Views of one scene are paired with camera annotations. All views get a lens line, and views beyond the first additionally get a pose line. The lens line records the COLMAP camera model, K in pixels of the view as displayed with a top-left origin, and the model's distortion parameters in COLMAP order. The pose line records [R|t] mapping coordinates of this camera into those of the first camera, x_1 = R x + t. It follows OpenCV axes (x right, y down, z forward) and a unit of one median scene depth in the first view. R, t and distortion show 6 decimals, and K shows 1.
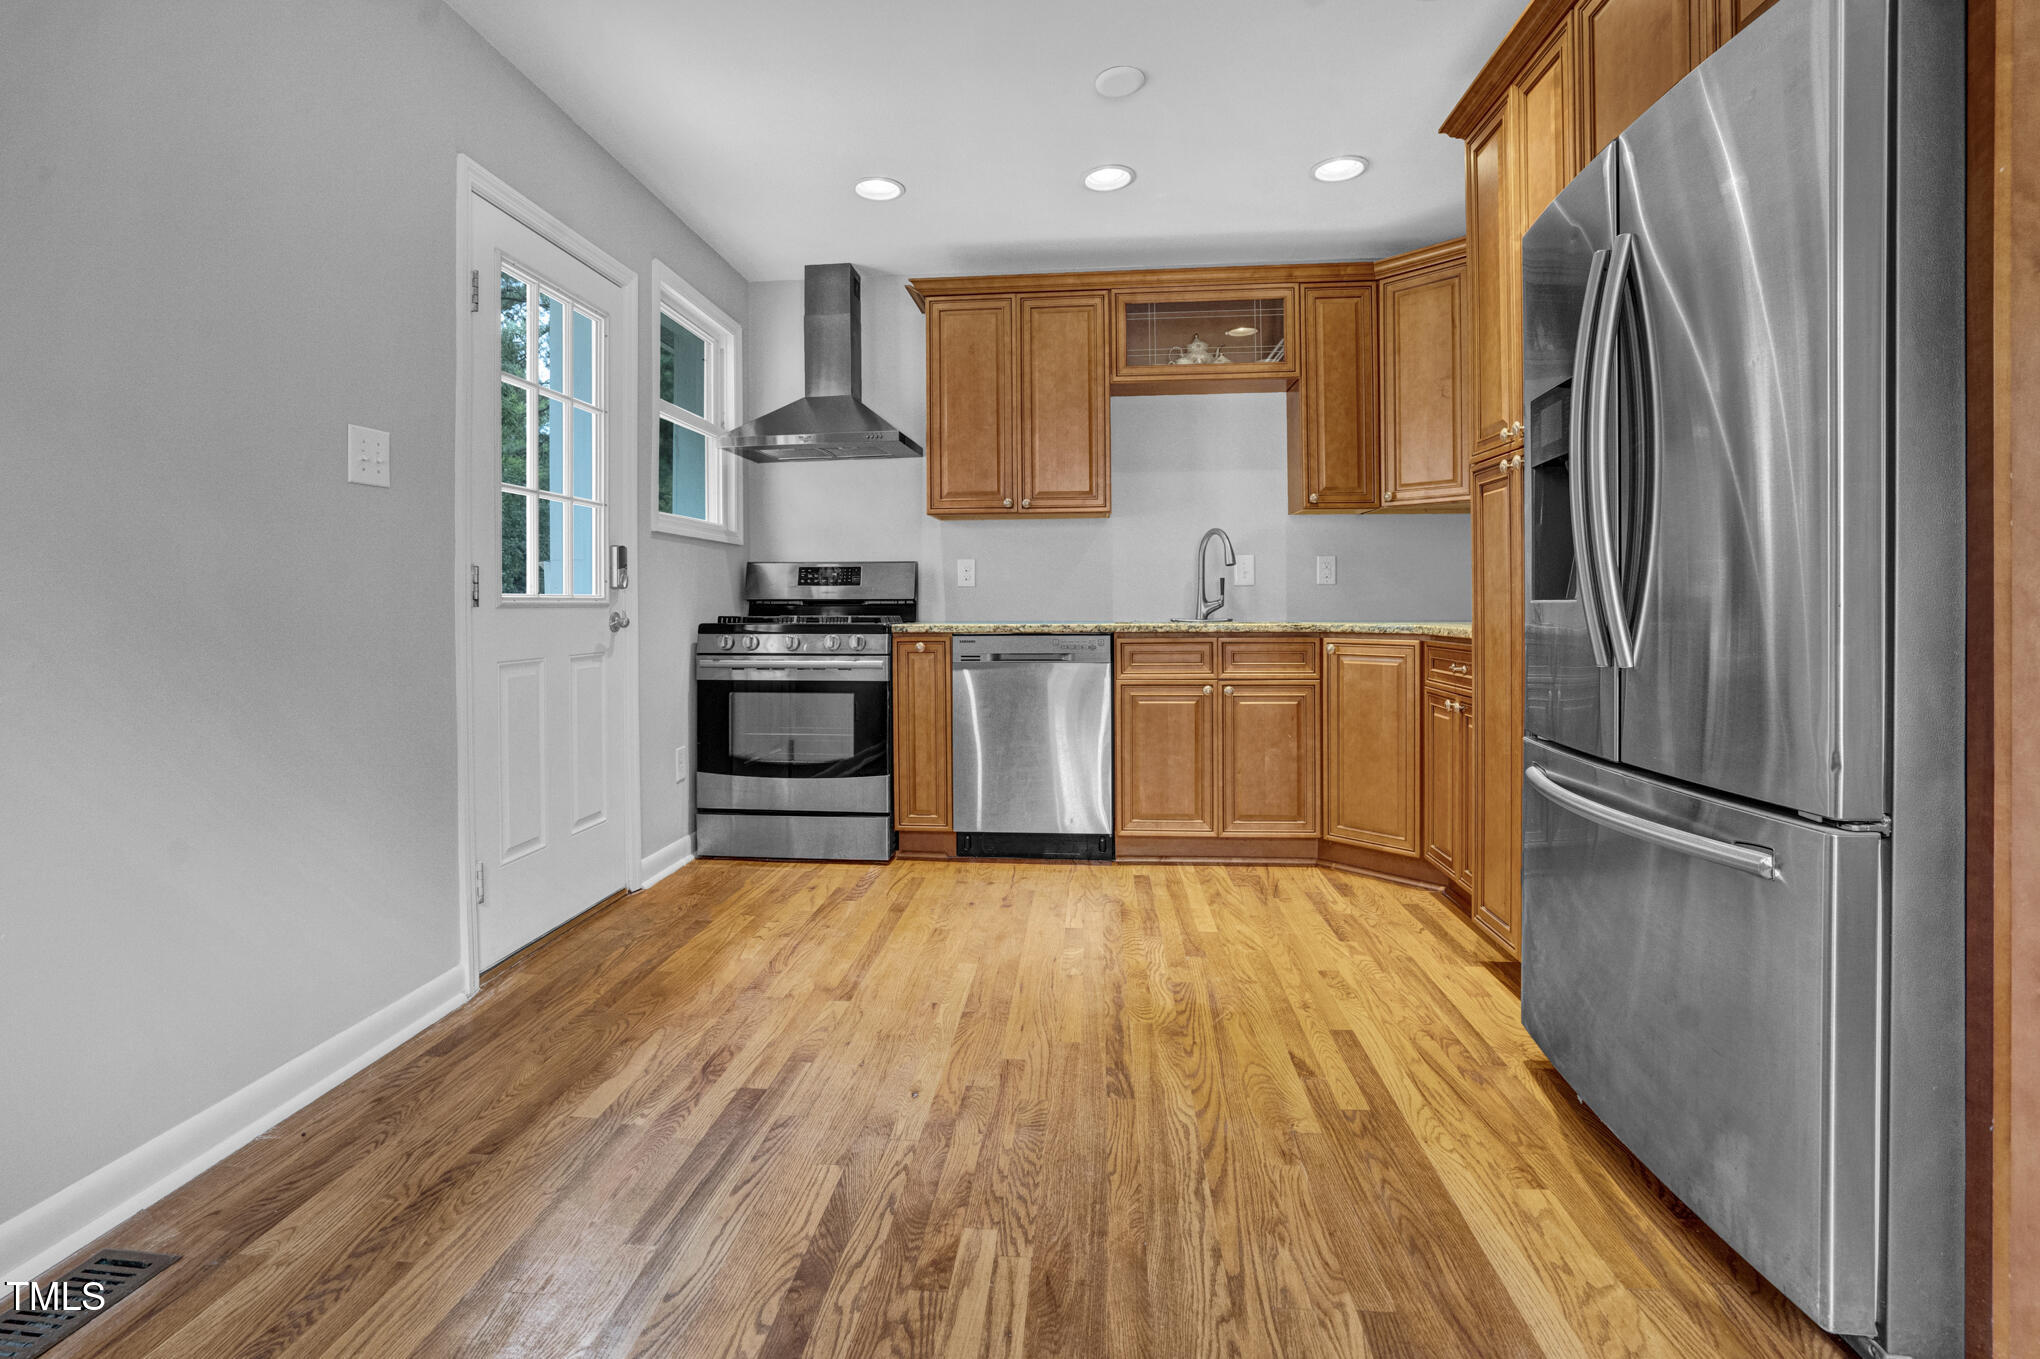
lens RADIAL K [[986.6, 0, 975.1], [0, 986.6, 597.7], [0, 0, 1]] dist [-0.040373, 0.031626]
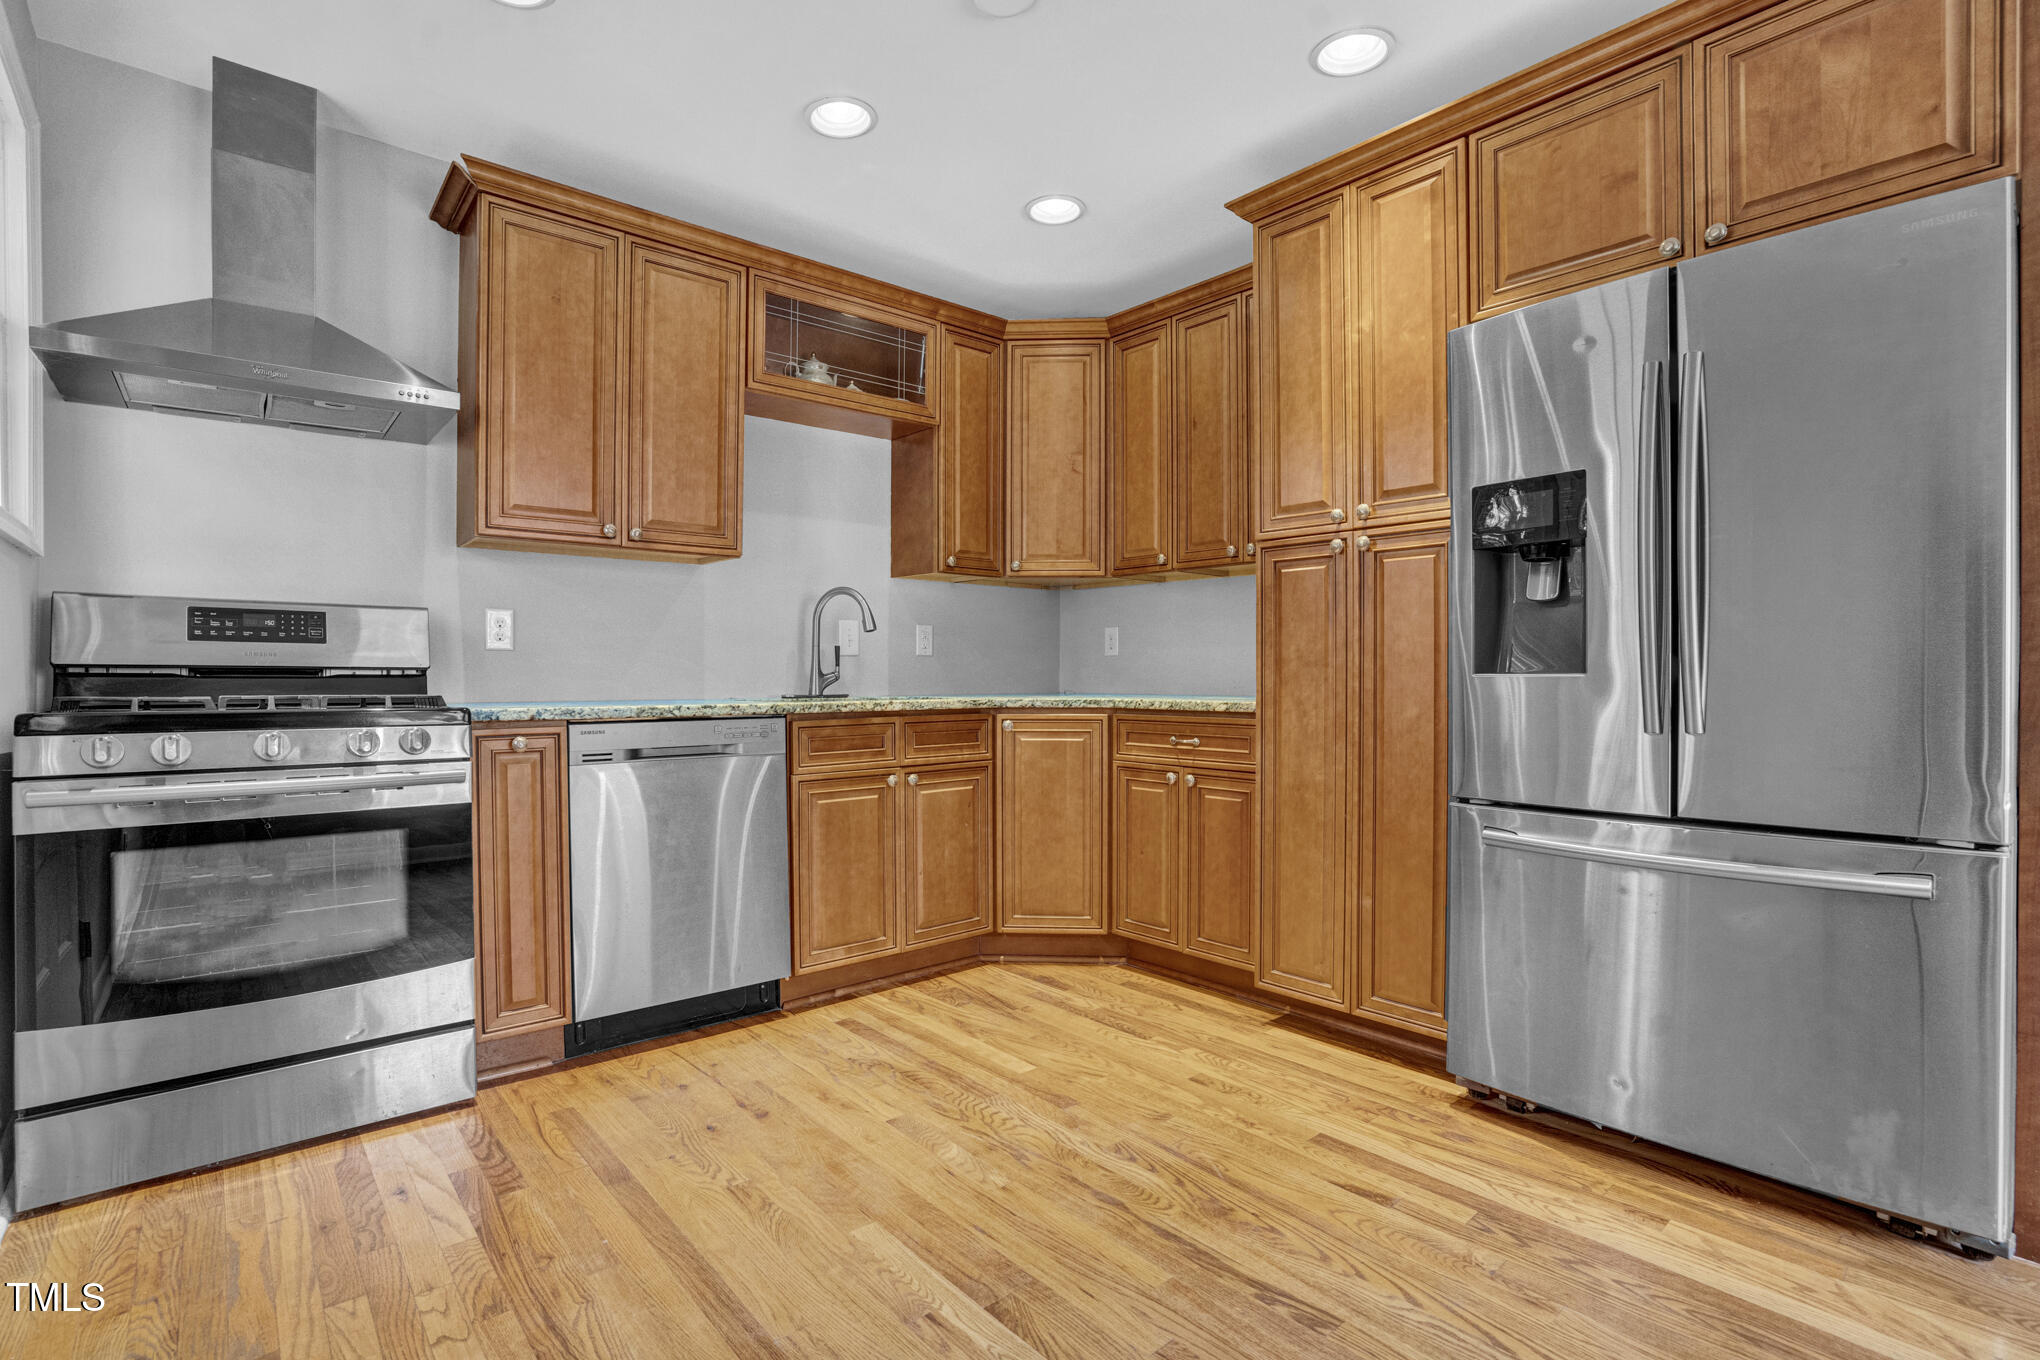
lens RADIAL K [[975.6, 0, 1020.0], [0, 975.6, 680.0], [0, 0, 1]] dist [-0.063510, 0.029181]
pose [[0.680481, -0.000003, 0.732766, -0.291091], [-0.006752, 0.999958, 0.006275, 0.003258], [-0.732735, -0.009218, 0.680452, 0.356809]]
